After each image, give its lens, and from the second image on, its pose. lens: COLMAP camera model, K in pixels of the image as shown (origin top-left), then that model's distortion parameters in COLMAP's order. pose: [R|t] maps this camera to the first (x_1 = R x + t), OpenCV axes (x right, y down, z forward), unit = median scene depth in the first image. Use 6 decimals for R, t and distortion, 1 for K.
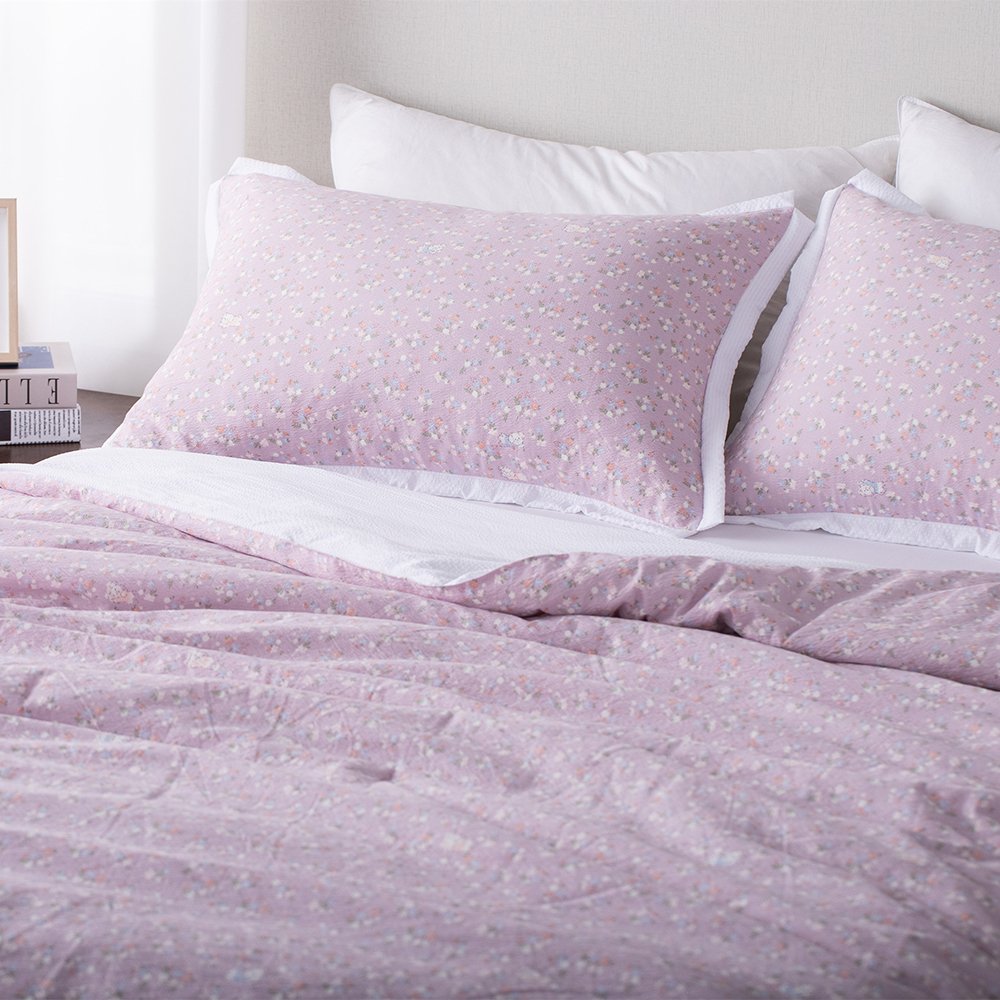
lens RADIAL K [[4514.8, 0, 499.3], [0, 4514.8, 510.0], [0, 0, 1]] dist [-0.280009, 0.000000]
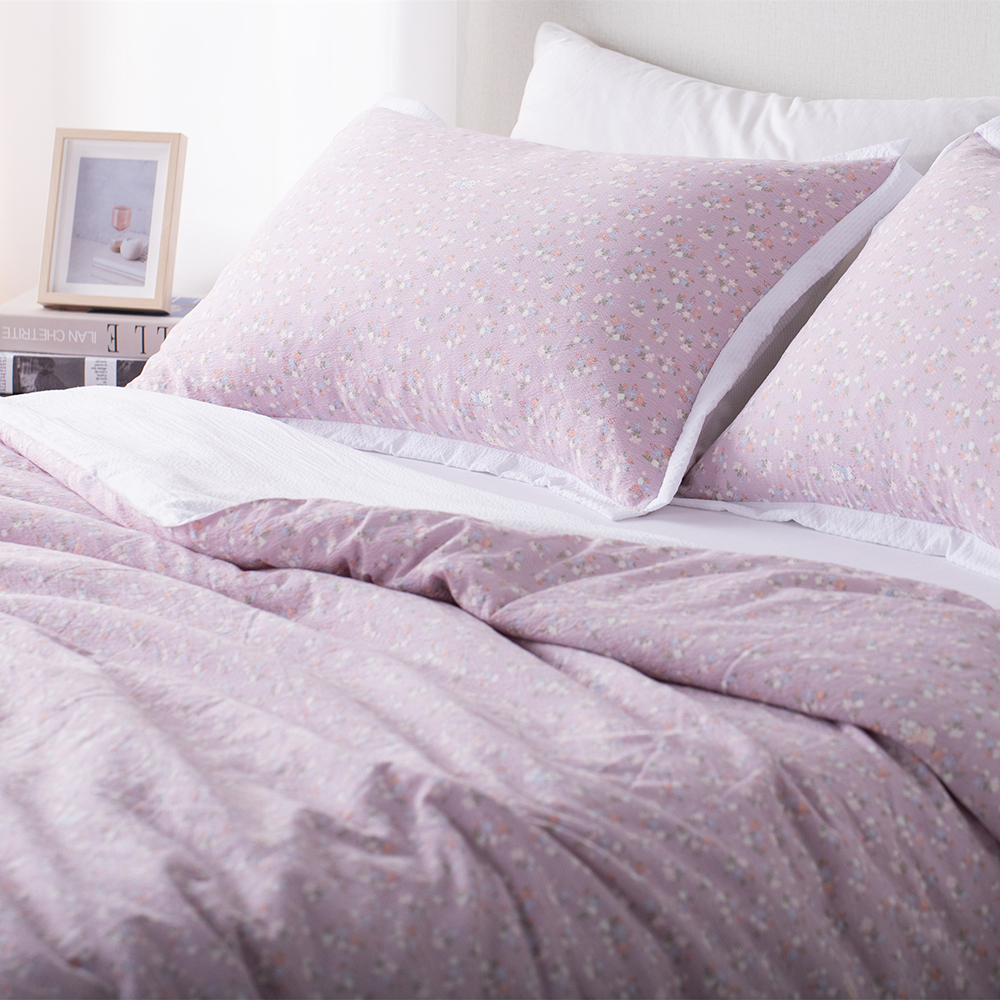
lens RADIAL K [[4514.8, 0, 499.9], [0, 4514.8, 491.7], [0, 0, 1]] dist [-0.280009, 0.000000]
pose [[0.911301, 0.061318, -0.407149, 0.408303], [-0.079857, 0.996394, -0.028680, 0.030697], [0.403922, 0.058650, 0.912911, 0.234436]]
